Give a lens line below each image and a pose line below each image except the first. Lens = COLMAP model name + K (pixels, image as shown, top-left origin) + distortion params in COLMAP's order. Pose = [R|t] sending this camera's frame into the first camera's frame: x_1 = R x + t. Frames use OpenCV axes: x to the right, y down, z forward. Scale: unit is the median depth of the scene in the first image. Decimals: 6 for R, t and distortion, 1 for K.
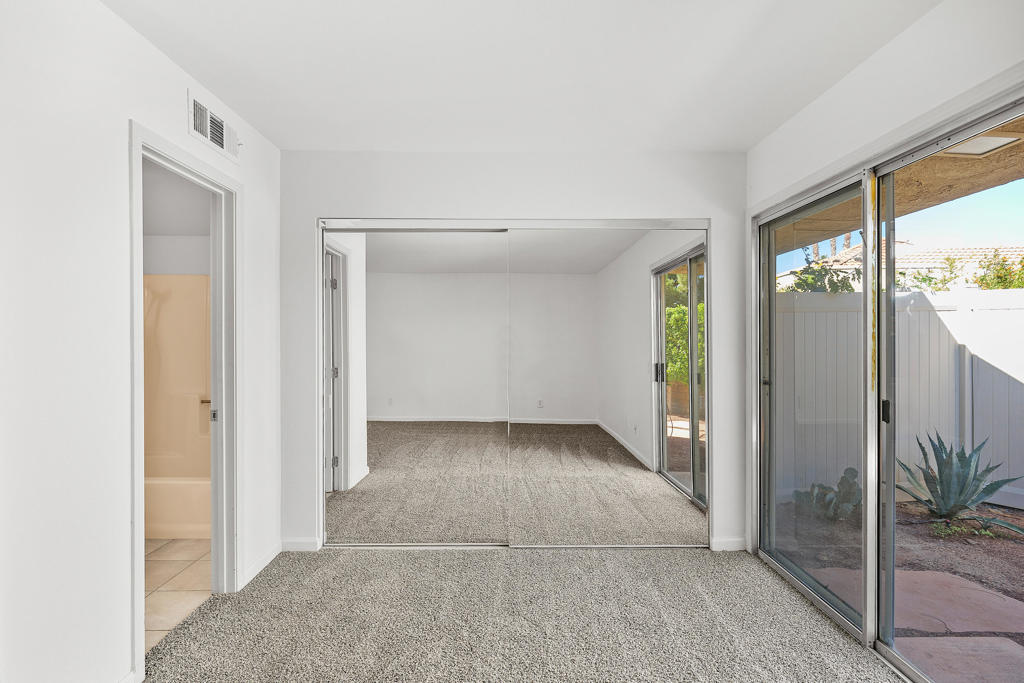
lens RADIAL K [[488.7, 0, 509.0], [0, 488.7, 338.9], [0, 0, 1]] dist [-0.000032, -0.000067]
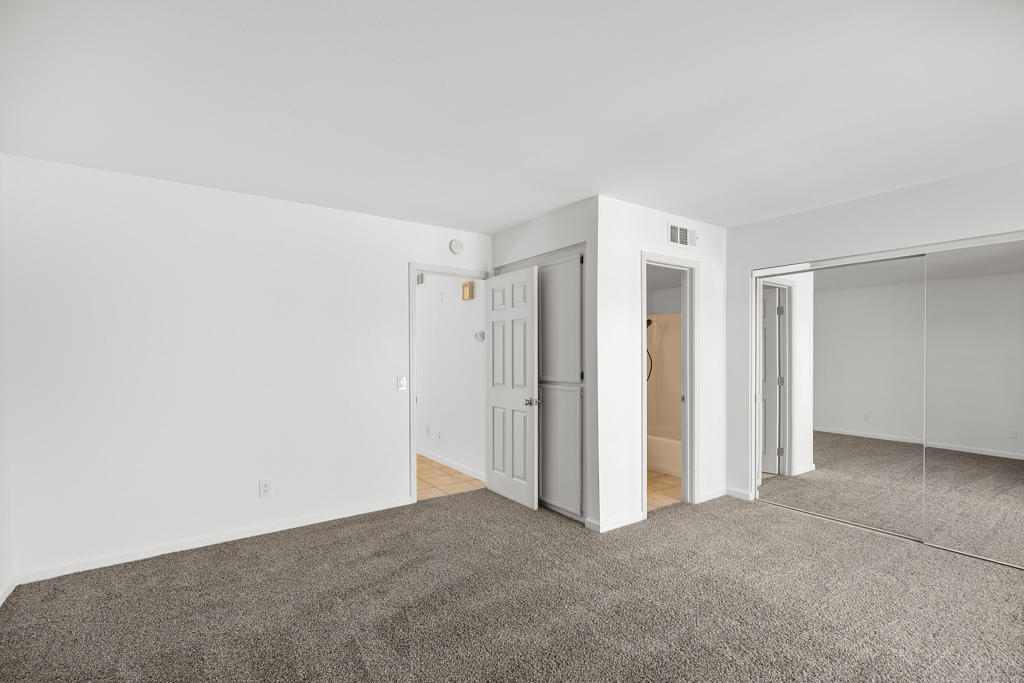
lens RADIAL K [[464.8, 0, 514.4], [0, 464.8, 355.6], [0, 0, 1]] dist [0.010909, -0.000303]
pose [[0.575887, 0.002800, -0.817525, 0.339551], [-0.000077, 0.999994, 0.003371, -0.001794], [0.817530, -0.001879, 0.575884, -0.371743]]
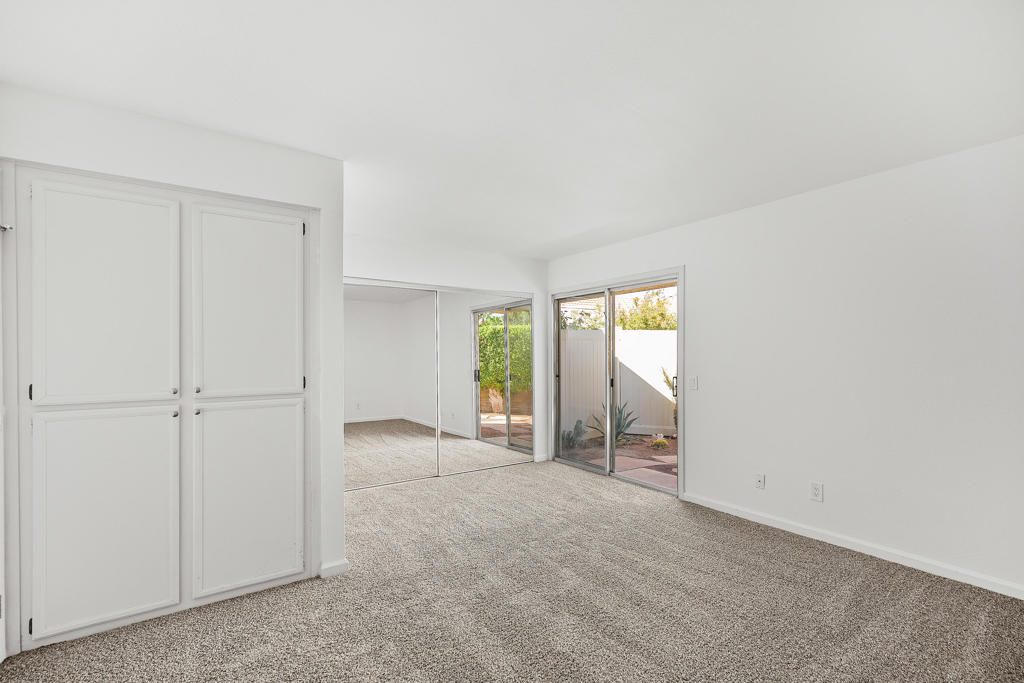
lens RADIAL K [[464.8, 0, 514.4], [0, 464.8, 355.6], [0, 0, 1]] dist [0.010909, -0.000303]
pose [[0.829855, -0.002000, 0.557976, -0.702312], [0.000417, 0.999996, 0.002965, -0.002653], [-0.557979, -0.002228, 0.829852, -0.512472]]
